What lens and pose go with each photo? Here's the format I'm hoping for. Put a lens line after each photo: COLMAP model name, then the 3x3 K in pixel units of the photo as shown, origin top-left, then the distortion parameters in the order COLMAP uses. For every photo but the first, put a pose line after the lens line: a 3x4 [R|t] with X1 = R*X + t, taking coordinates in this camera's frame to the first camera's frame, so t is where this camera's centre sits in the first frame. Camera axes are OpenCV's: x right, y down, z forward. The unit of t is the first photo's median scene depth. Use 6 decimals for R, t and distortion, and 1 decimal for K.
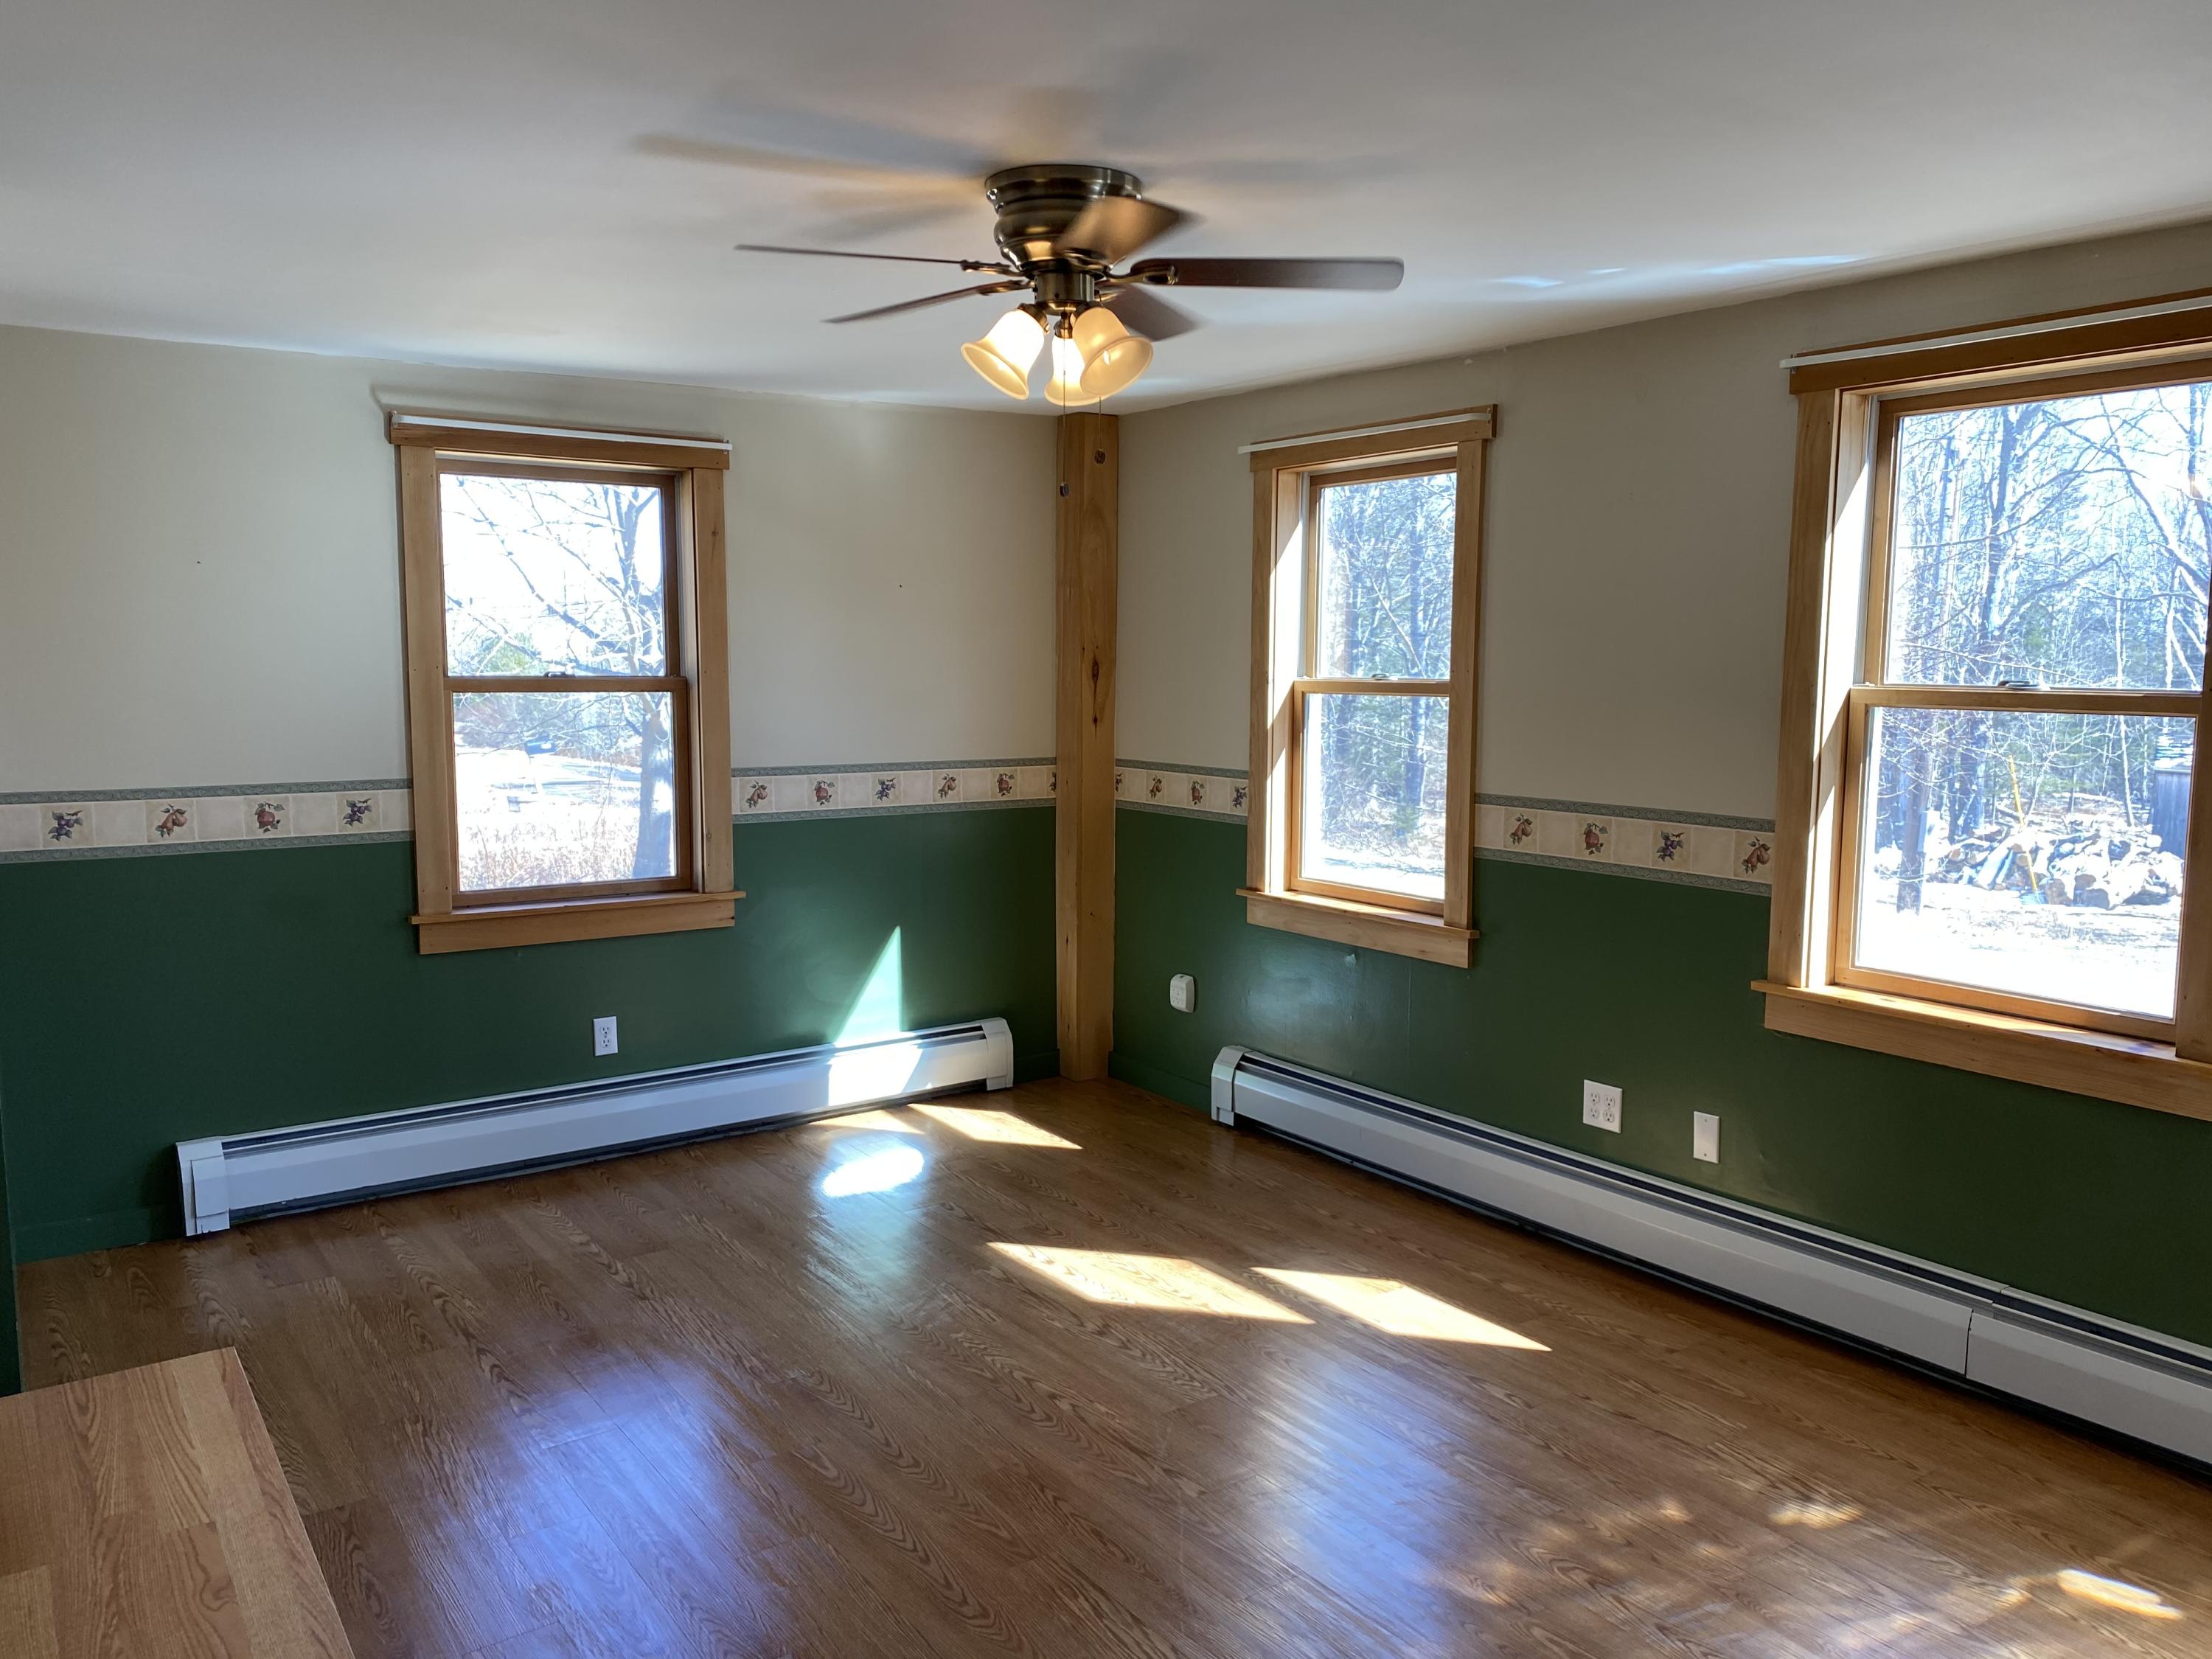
lens RADIAL K [[1605.2, 0, 1106.0], [0, 1605.2, 829.5], [0, 0, 1]] dist [0.002505, 0.000805]
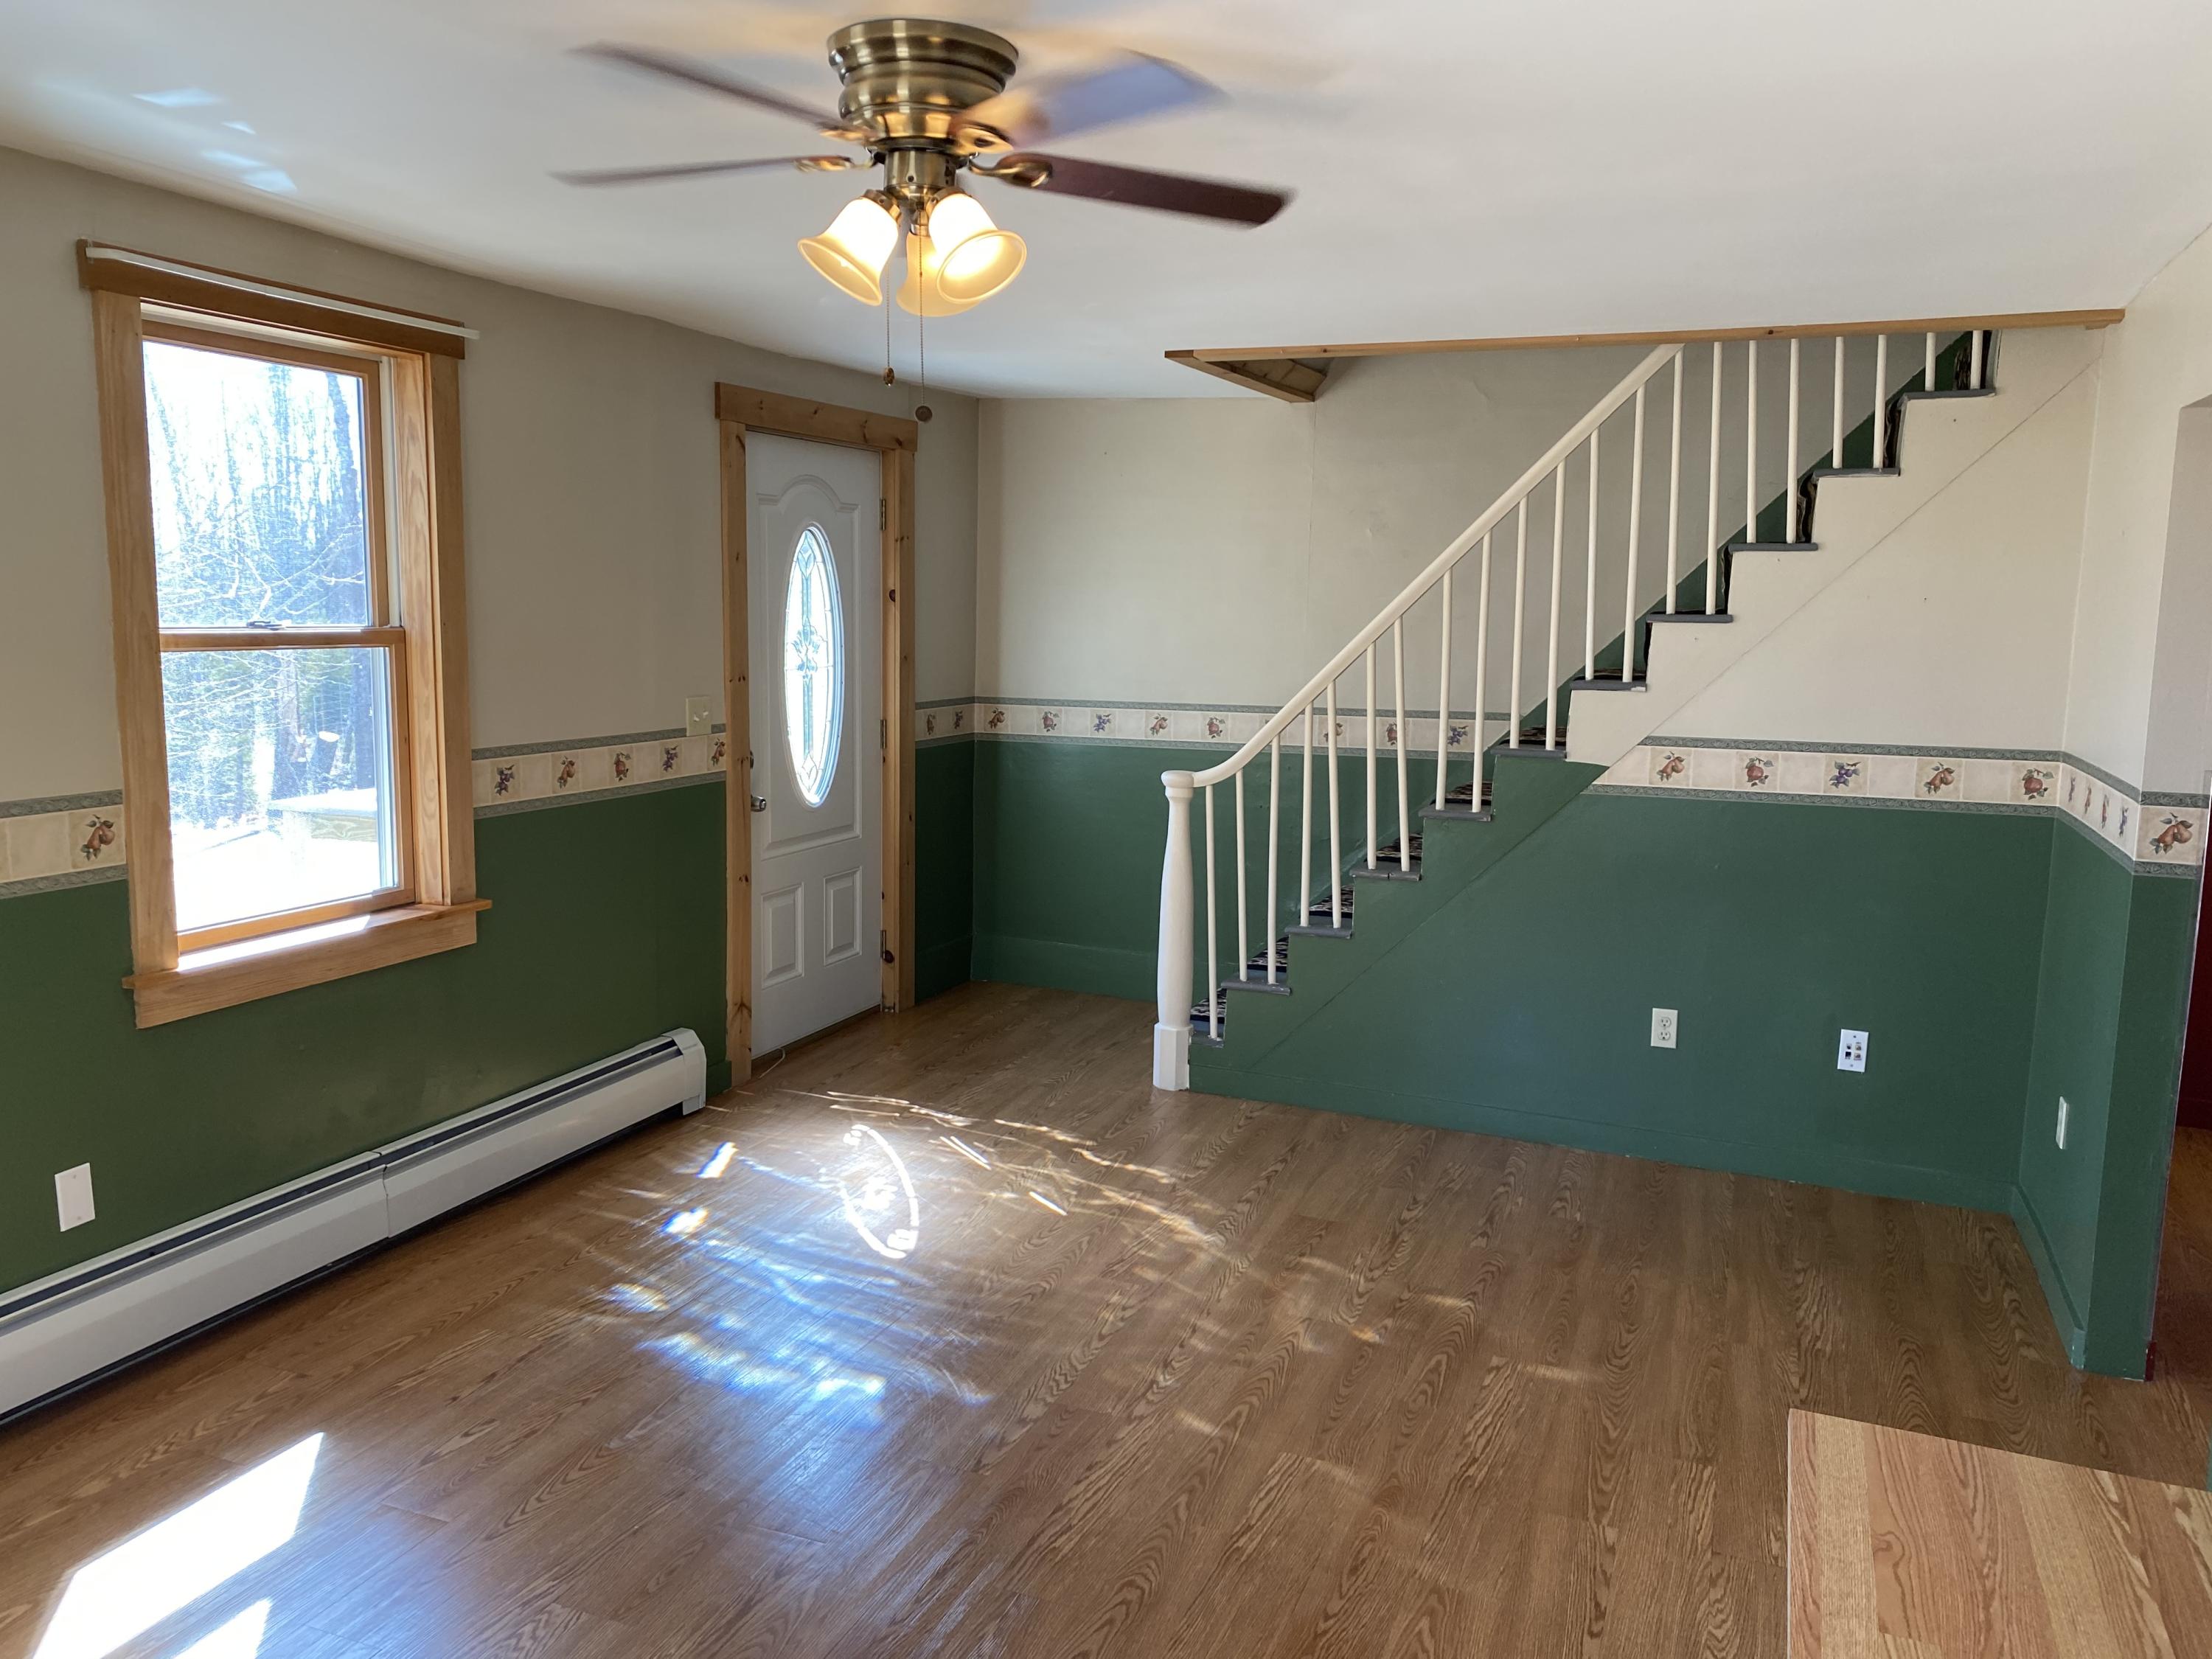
lens RADIAL K [[1766.1, 0, 1106.0], [0, 1766.1, 829.5], [0, 0, 1]] dist [0.002804, 0.003206]
pose [[-0.556186, -0.121178, 0.822176, -0.780457], [0.075857, 0.977780, 0.195428, -0.147832], [-0.827588, 0.171063, -0.534635, 1.319064]]
